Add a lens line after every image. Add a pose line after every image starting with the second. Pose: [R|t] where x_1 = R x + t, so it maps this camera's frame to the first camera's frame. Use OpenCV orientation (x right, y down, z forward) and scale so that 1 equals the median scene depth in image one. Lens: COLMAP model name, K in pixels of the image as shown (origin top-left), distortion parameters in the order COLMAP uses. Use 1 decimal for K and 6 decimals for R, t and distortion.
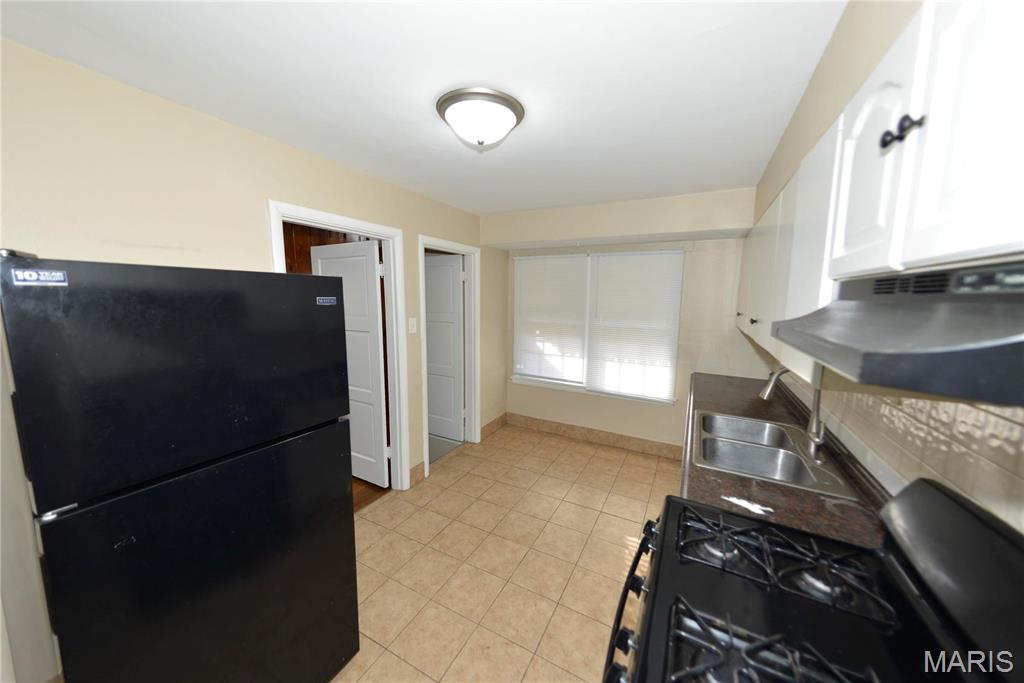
lens RADIAL K [[353.3, 0, 511.5], [0, 353.3, 341.2], [0, 0, 1]] dist [0.002770, 0.000149]
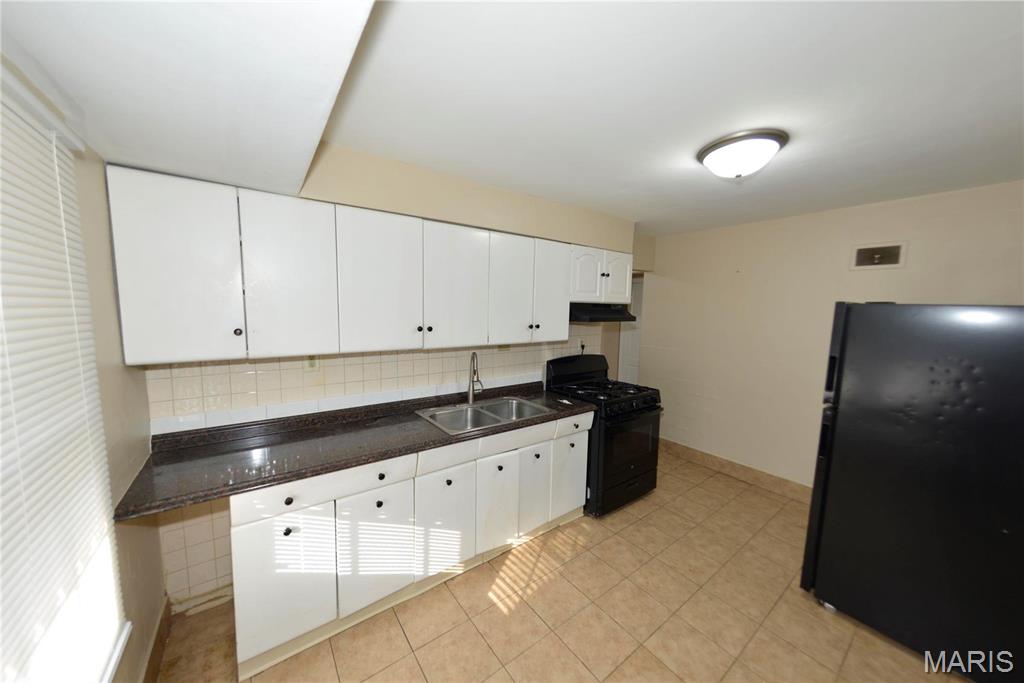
lens RADIAL K [[353.3, 0, 510.2], [0, 353.3, 346.6], [0, 0, 1]] dist [0.002770, 0.000149]
pose [[-0.905039, -0.069139, 0.419672, 0.035278], [0.027436, 0.975155, 0.219820, -0.224966], [-0.424443, 0.210460, -0.880656, 1.721200]]
